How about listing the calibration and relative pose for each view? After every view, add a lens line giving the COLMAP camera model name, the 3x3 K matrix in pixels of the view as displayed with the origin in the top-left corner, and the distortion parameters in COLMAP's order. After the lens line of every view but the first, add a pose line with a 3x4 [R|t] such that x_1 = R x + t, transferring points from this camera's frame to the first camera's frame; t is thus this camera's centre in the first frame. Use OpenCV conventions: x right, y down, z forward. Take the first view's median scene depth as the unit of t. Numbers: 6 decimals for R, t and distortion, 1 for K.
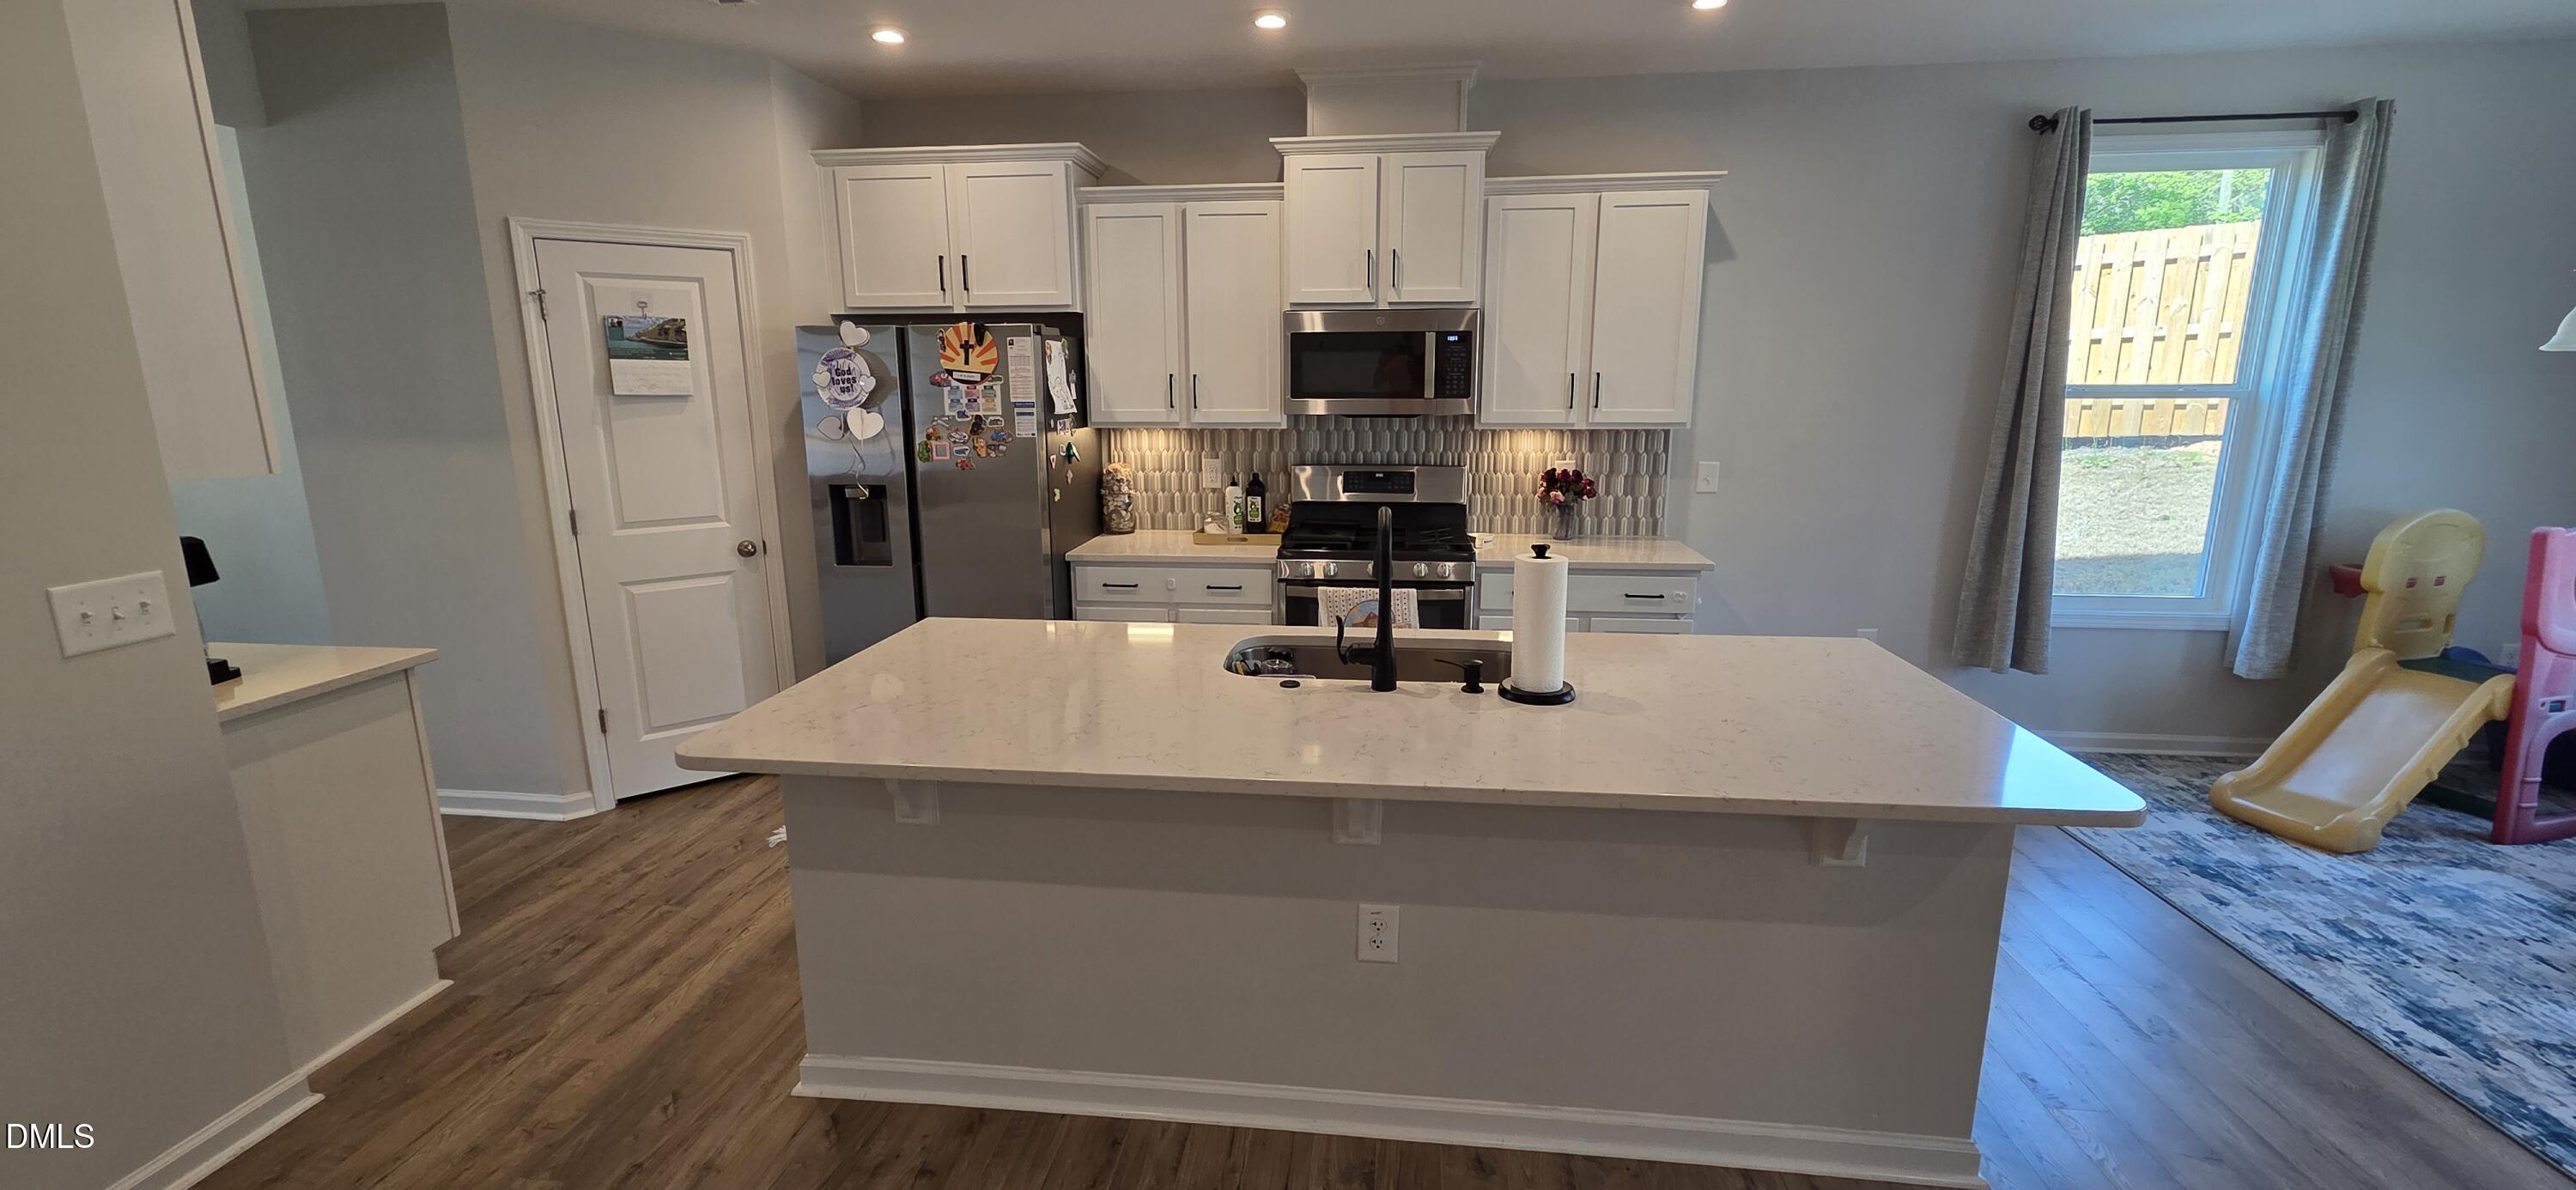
lens RADIAL K [[1054.7, 0, 1283.0], [0, 1054.7, 590.6], [0, 0, 1]] dist [-0.001244, 0.000439]
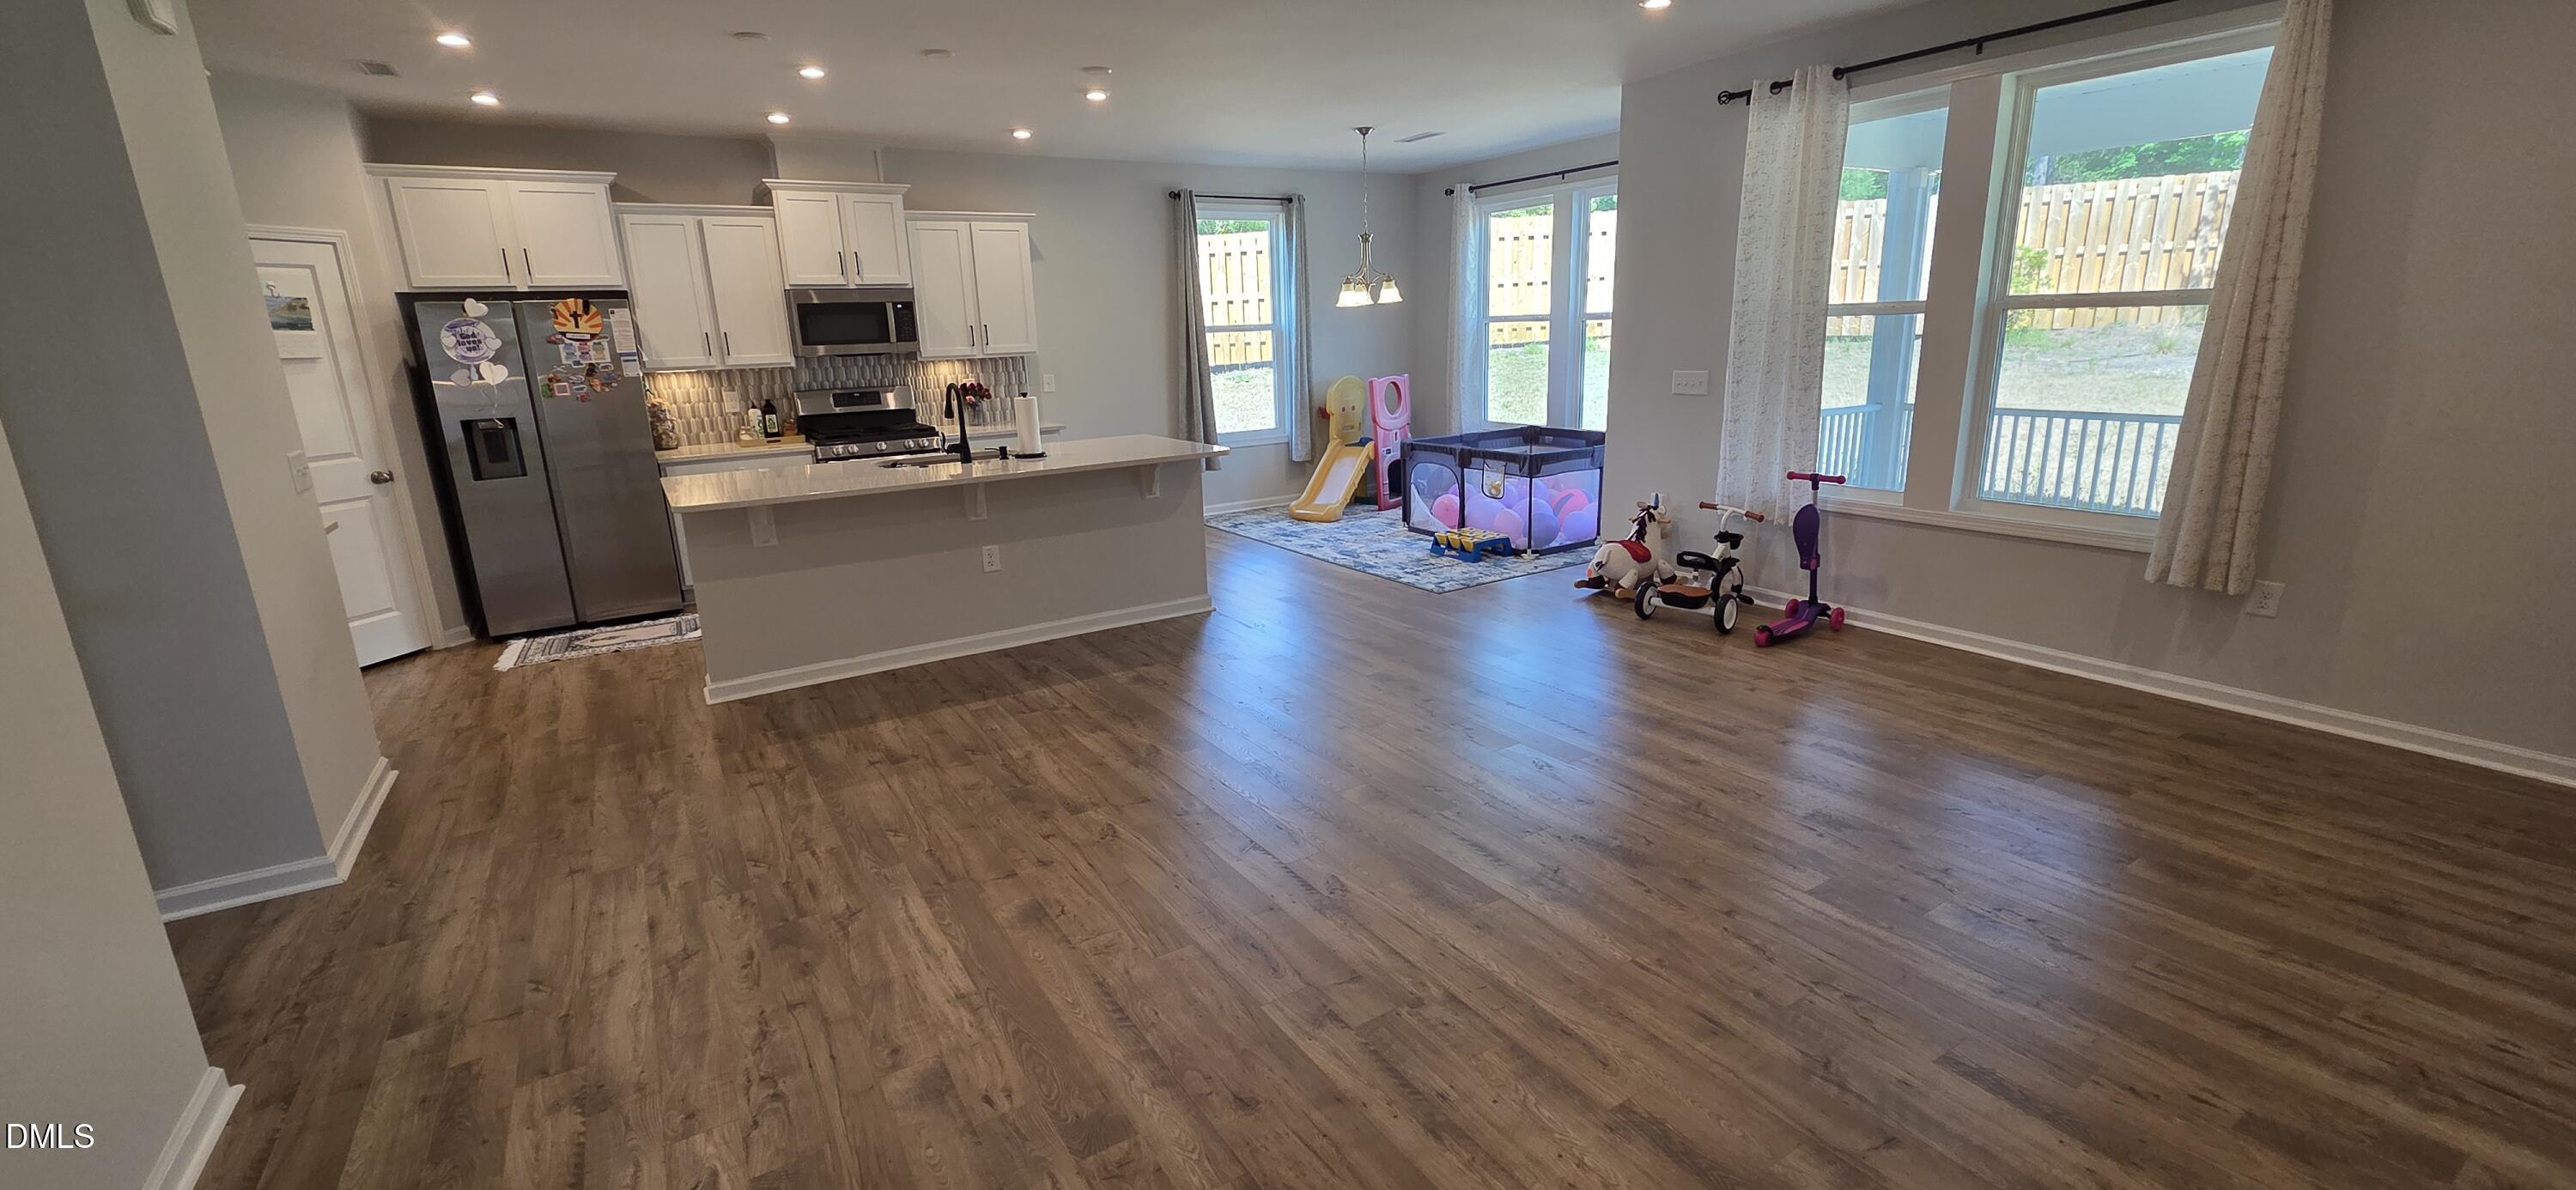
lens RADIAL K [[1054.7, 0, 1288.1], [0, 1054.7, 603.3], [0, 0, 1]] dist [-0.001244, 0.000439]
pose [[0.778377, -0.180688, 0.601234, -0.464606], [0.153678, 0.983390, 0.096580, 0.163942], [-0.608698, 0.017221, 0.793215, -0.720442]]
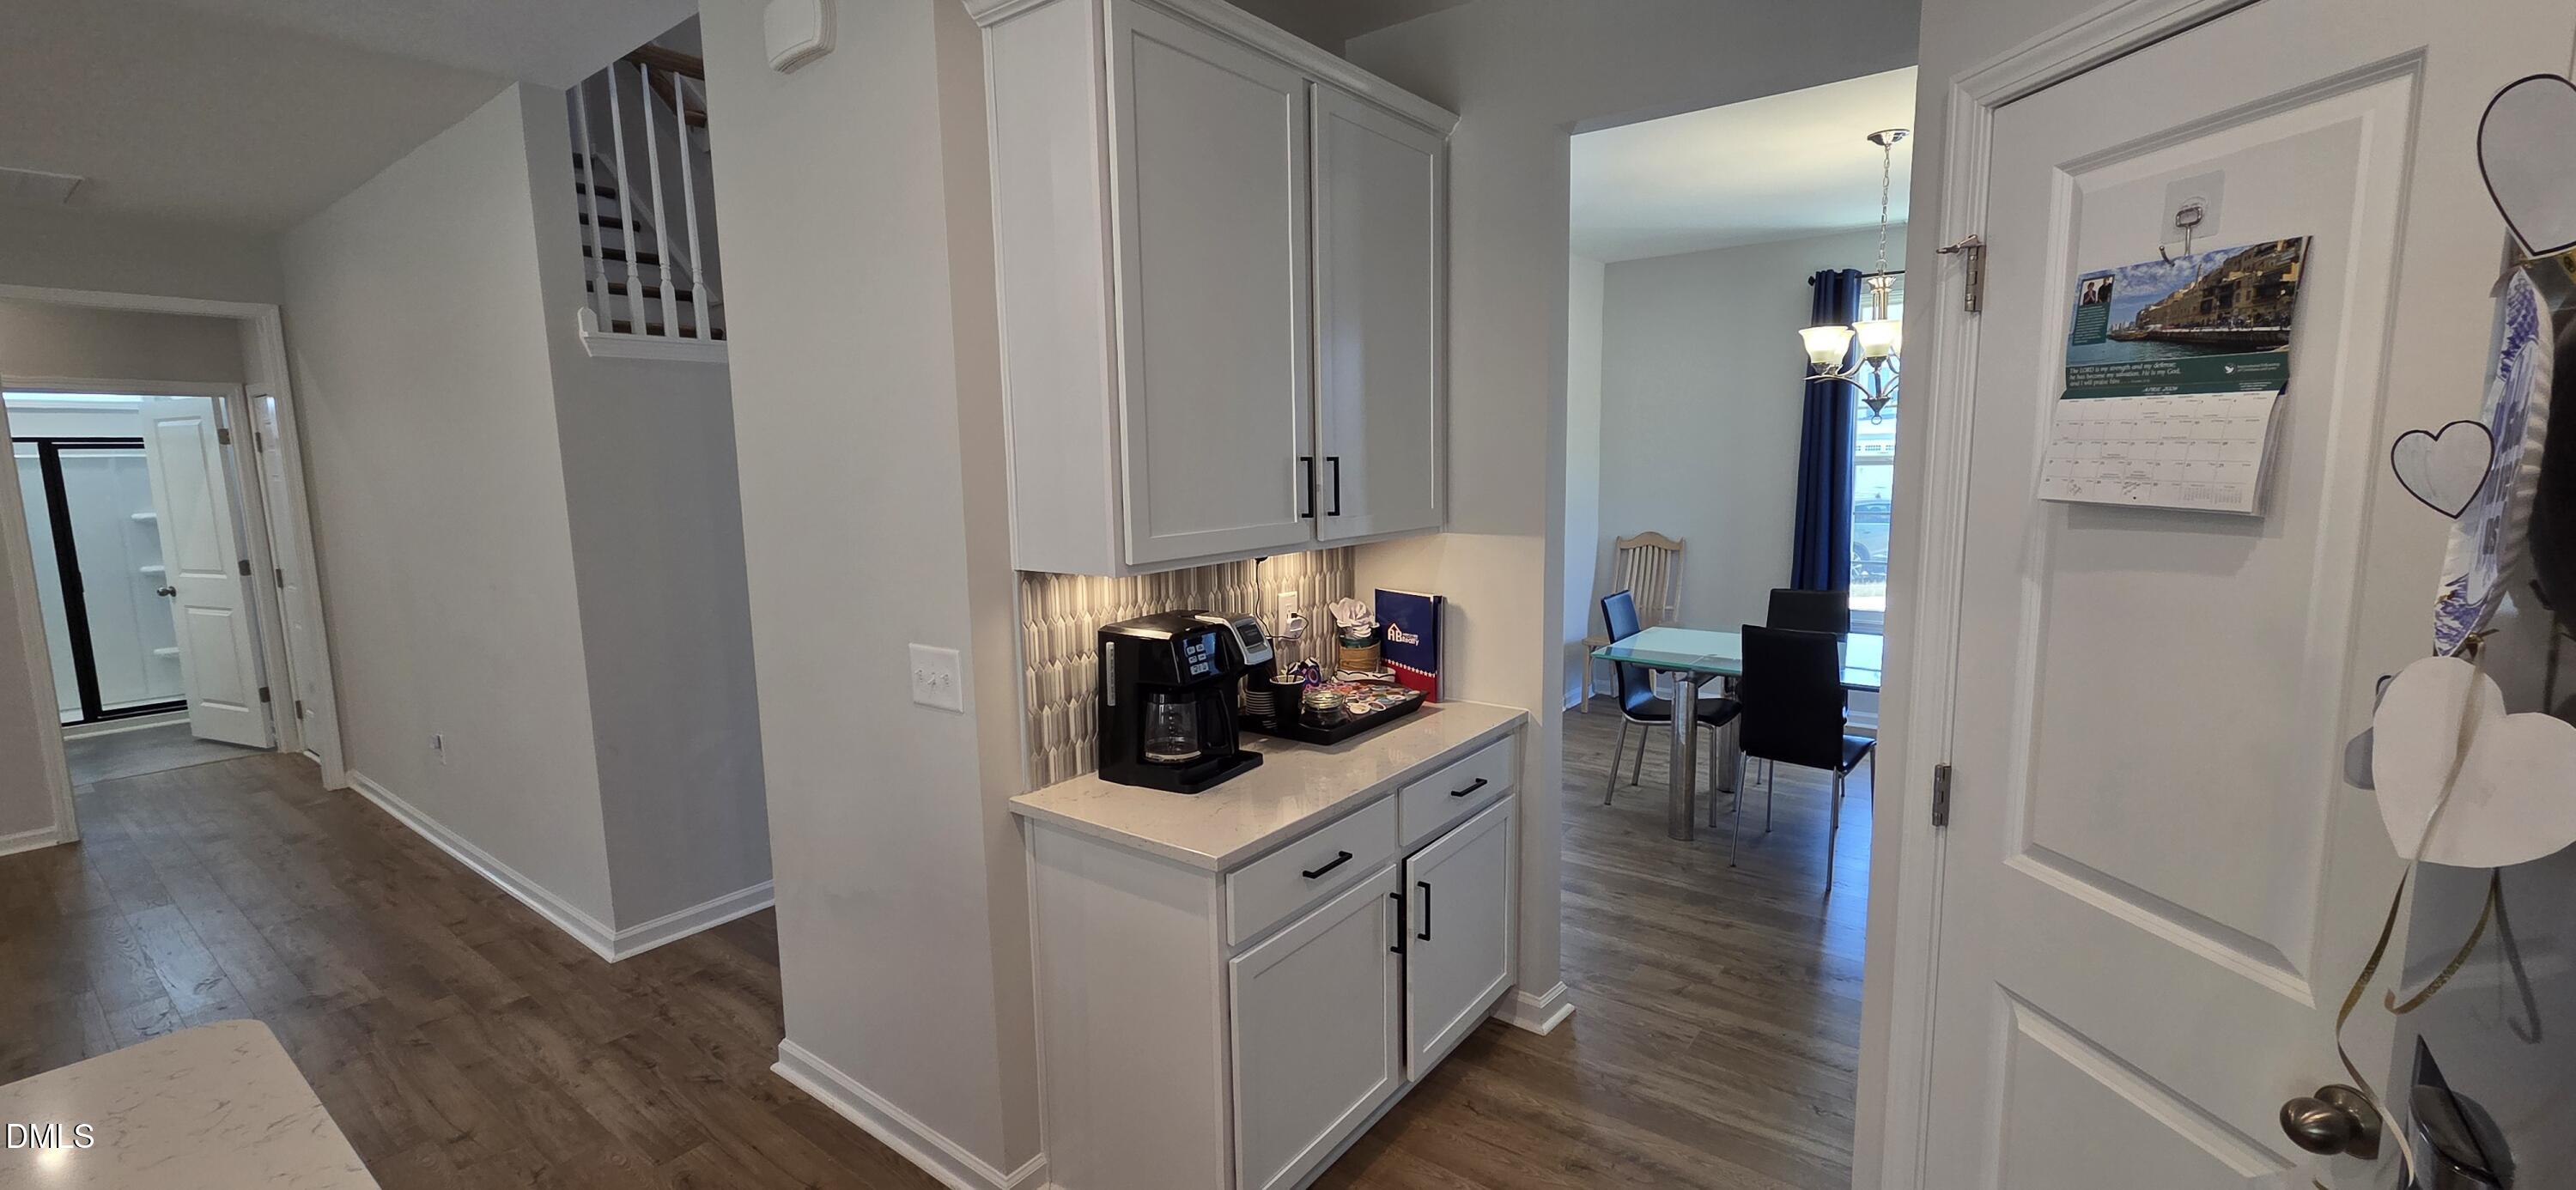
lens RADIAL K [[1054.7, 0, 1294.6], [0, 1054.7, 597.6], [0, 0, 1]] dist [-0.001244, 0.000439]
pose [[-0.502095, 0.126360, -0.855531, -0.187039], [-0.154925, 0.960122, 0.232731, -0.186806], [0.850822, 0.249396, -0.462497, 0.906101]]
